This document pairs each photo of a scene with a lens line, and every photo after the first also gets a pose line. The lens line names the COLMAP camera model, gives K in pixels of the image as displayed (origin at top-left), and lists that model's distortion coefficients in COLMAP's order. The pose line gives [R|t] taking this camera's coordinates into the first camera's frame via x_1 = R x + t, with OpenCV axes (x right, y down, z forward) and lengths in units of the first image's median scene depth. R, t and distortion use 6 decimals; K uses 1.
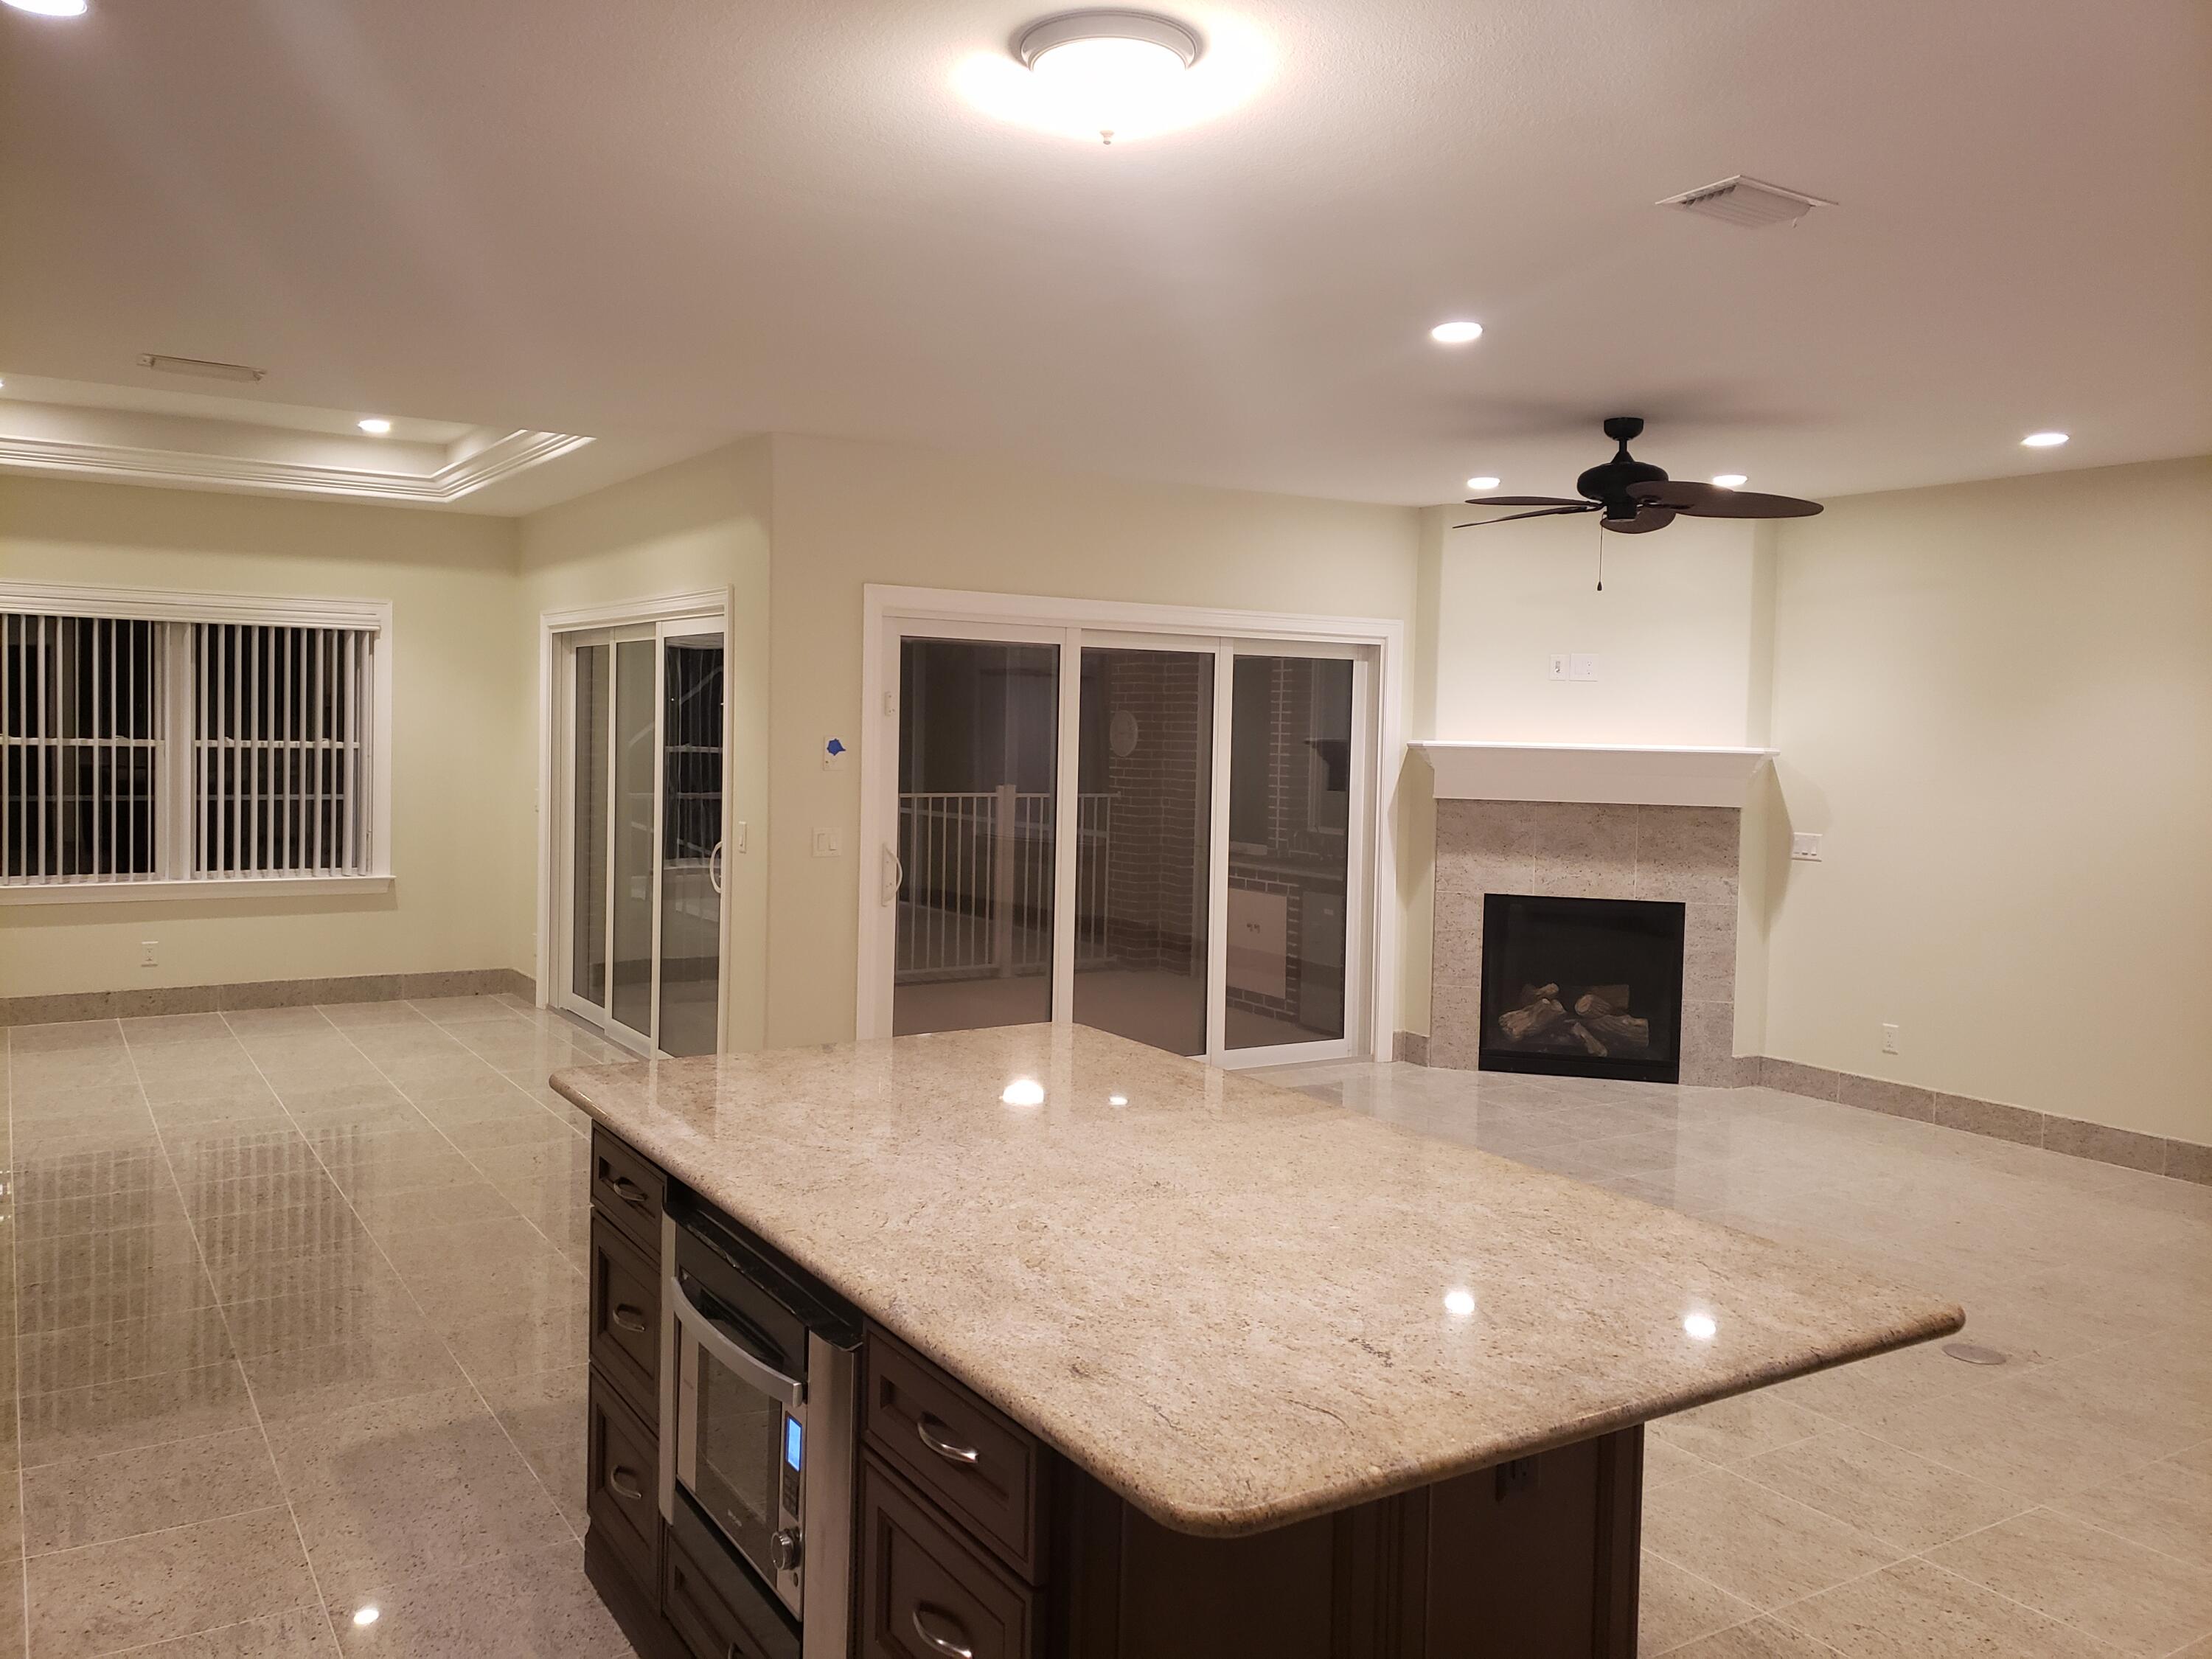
lens RADIAL K [[1702.3, 0, 1098.6], [0, 1702.3, 822.4], [0, 0, 1]] dist [0.040231, -0.033947]
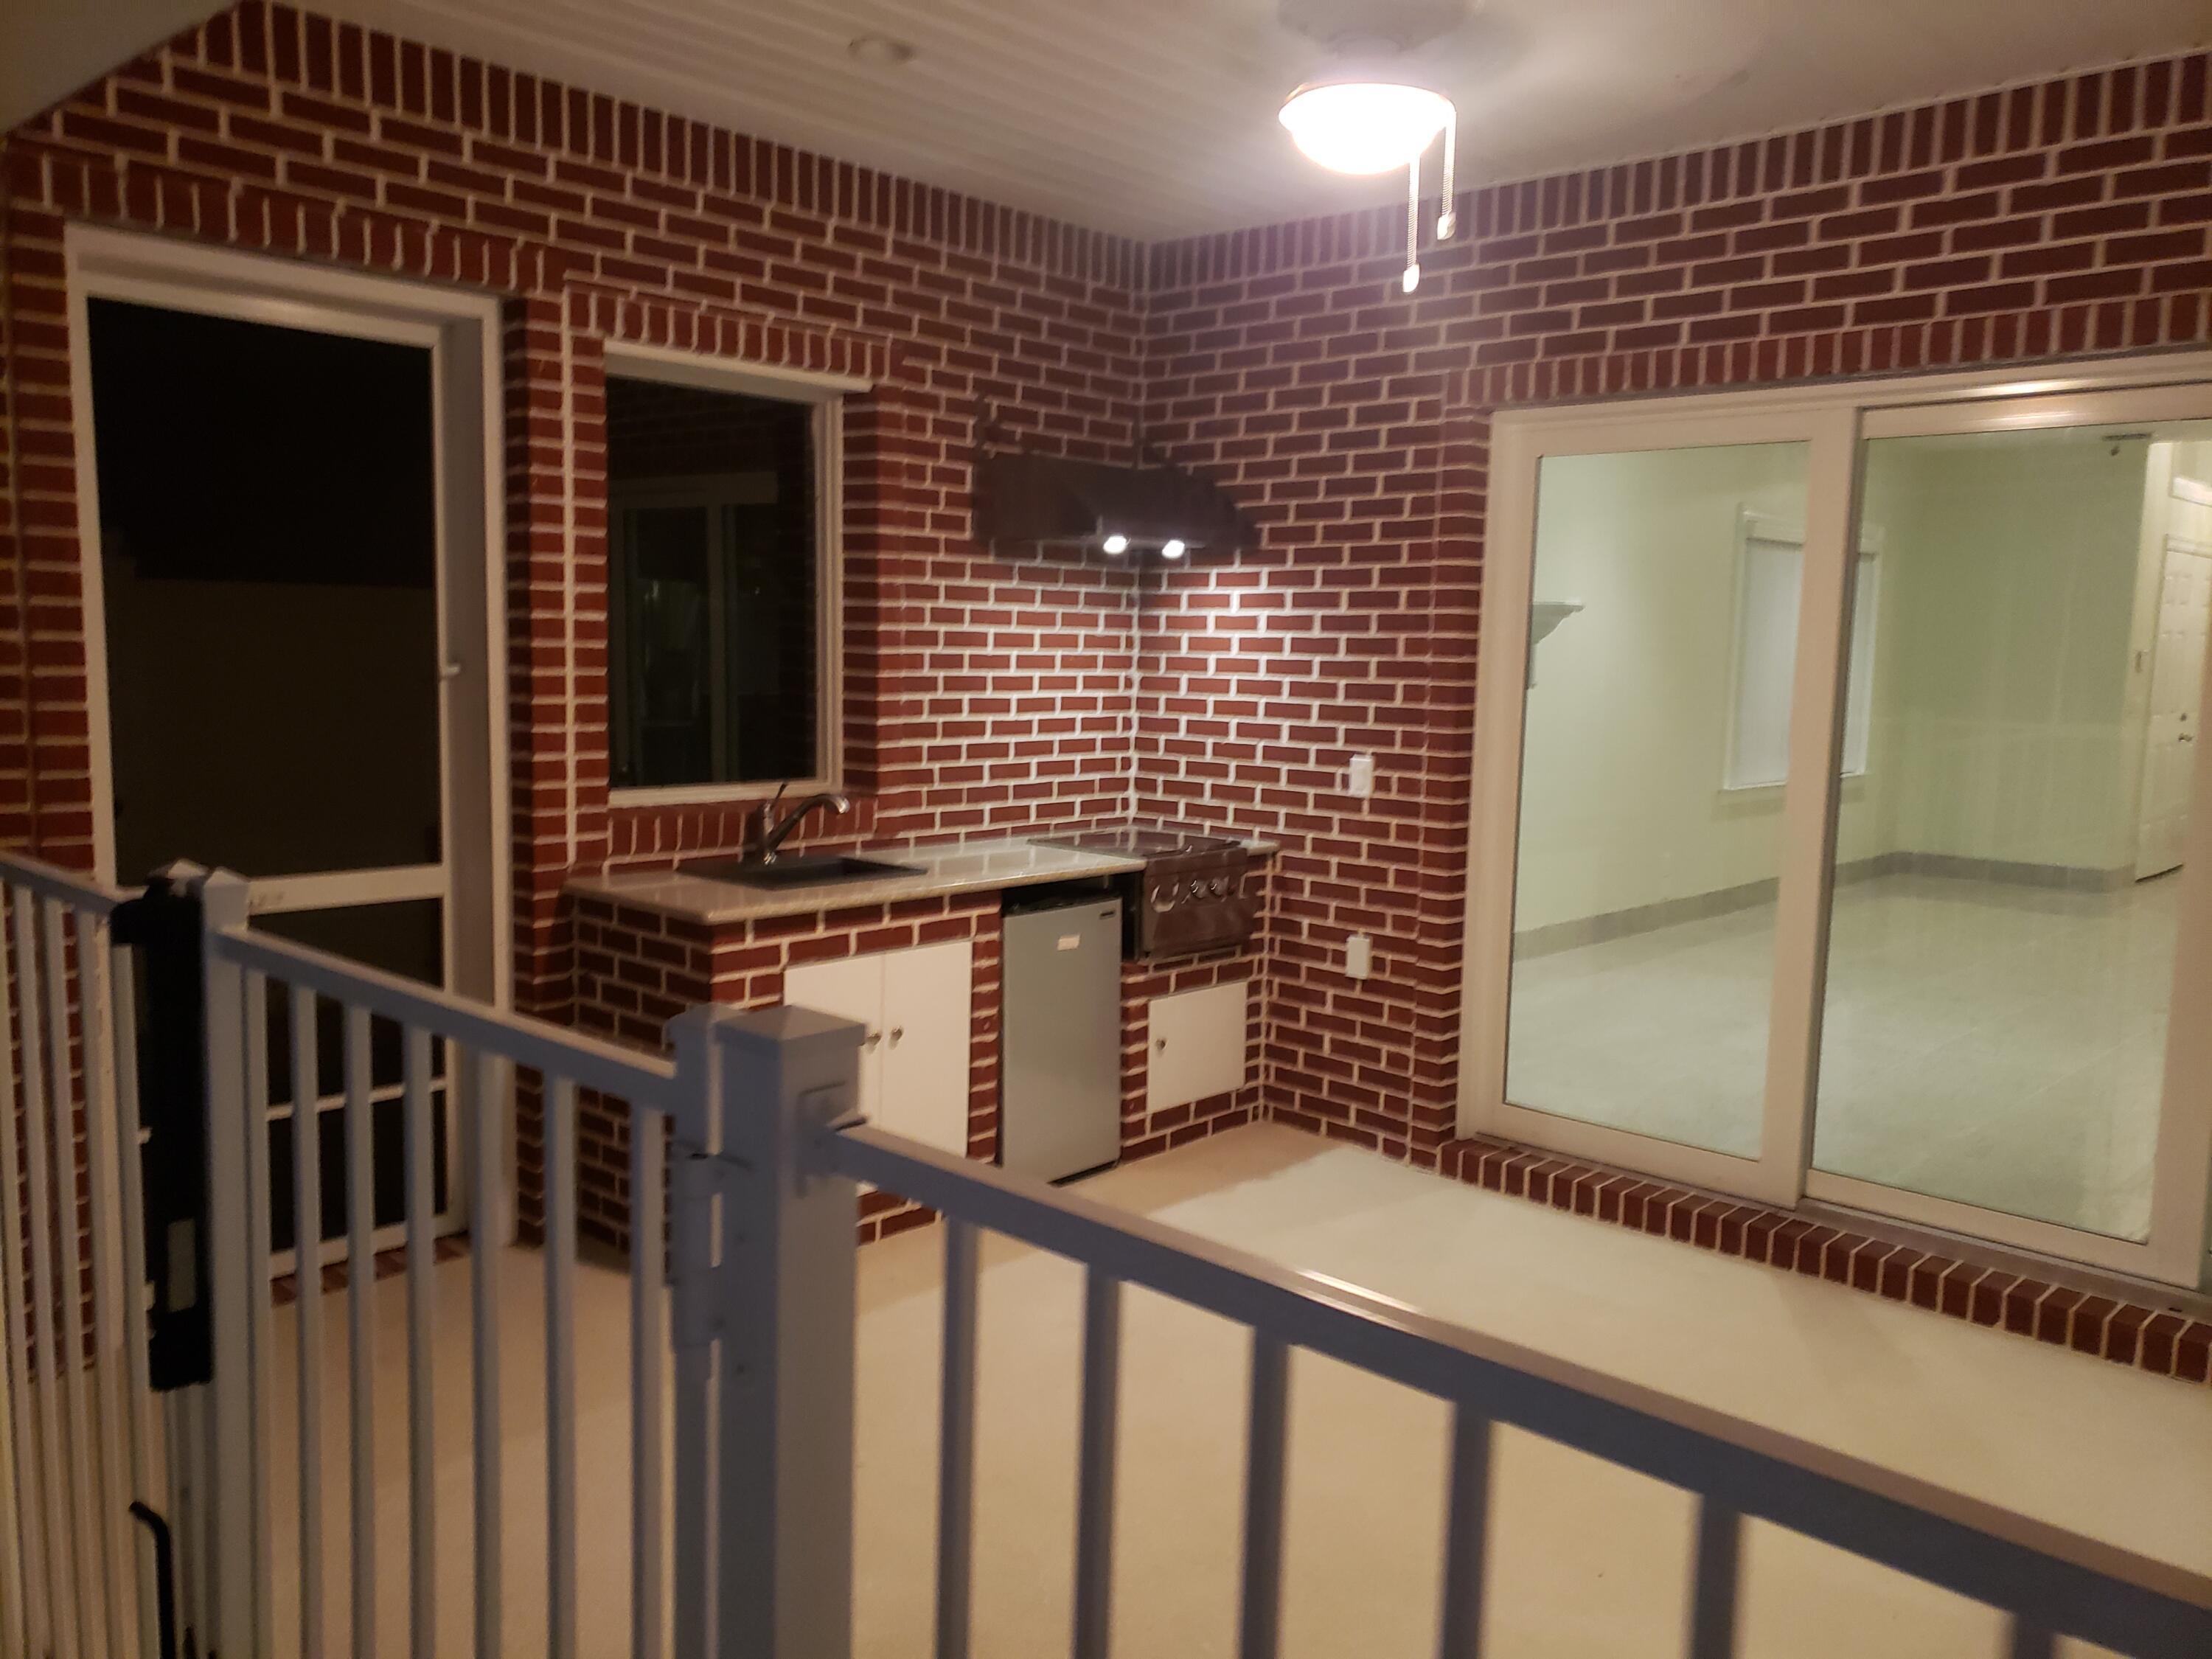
lens RADIAL K [[1702.3, 0, 1105.2], [0, 1702.3, 846.2], [0, 0, 1]] dist [0.040231, -0.033947]
pose [[-0.254846, -0.148304, 0.955541, -0.276876], [0.025147, 0.986819, 0.159865, -0.044068], [-0.966655, 0.064770, -0.247757, 0.926562]]
